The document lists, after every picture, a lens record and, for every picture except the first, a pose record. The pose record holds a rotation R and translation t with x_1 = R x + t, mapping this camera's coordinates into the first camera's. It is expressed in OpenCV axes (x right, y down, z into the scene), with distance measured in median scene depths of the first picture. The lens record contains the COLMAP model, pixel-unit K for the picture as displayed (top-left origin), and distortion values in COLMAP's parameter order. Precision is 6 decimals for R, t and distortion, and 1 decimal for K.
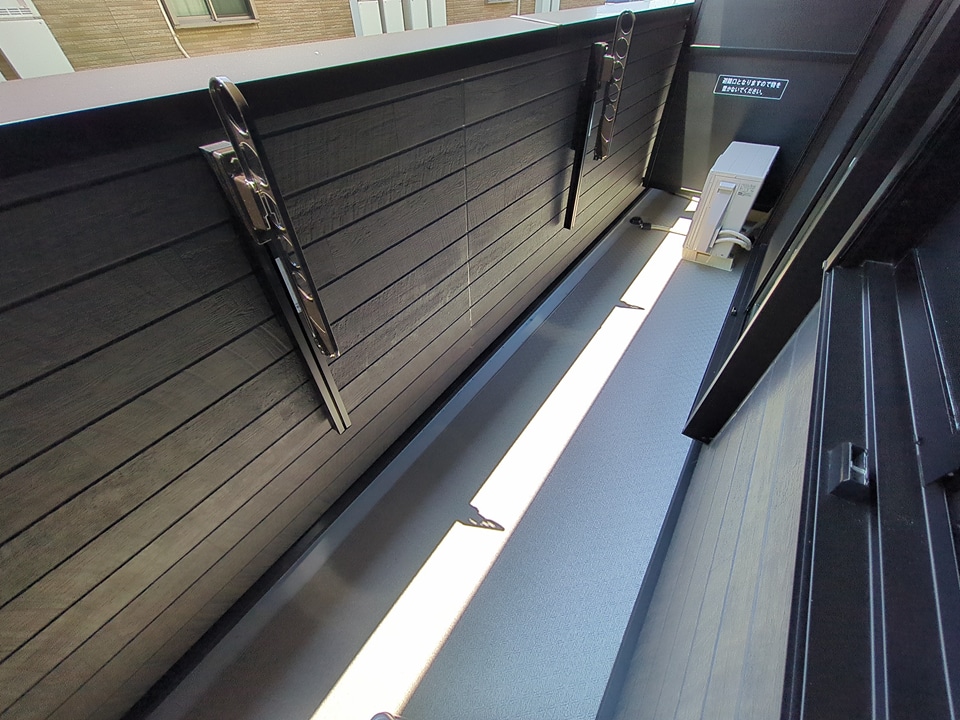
lens RADIAL K [[381.4, 0, 478.4], [0, 381.4, 356.2], [0, 0, 1]] dist [0.001368, 0.000312]
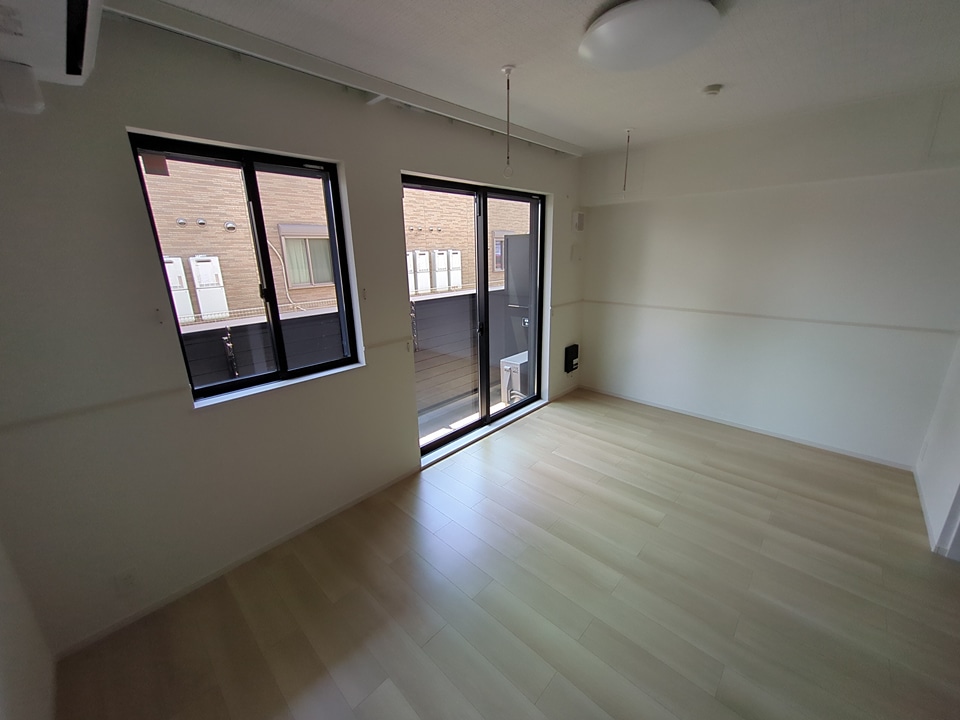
lens RADIAL K [[381.4, 0, 478.4], [0, 381.4, 356.2], [0, 0, 1]] dist [0.001368, 0.000312]
pose [[0.989176, 0.026738, -0.144276, 2.645436], [-0.092910, 0.875168, -0.474814, 1.361217], [0.113570, 0.483079, 0.868180, -2.238982]]
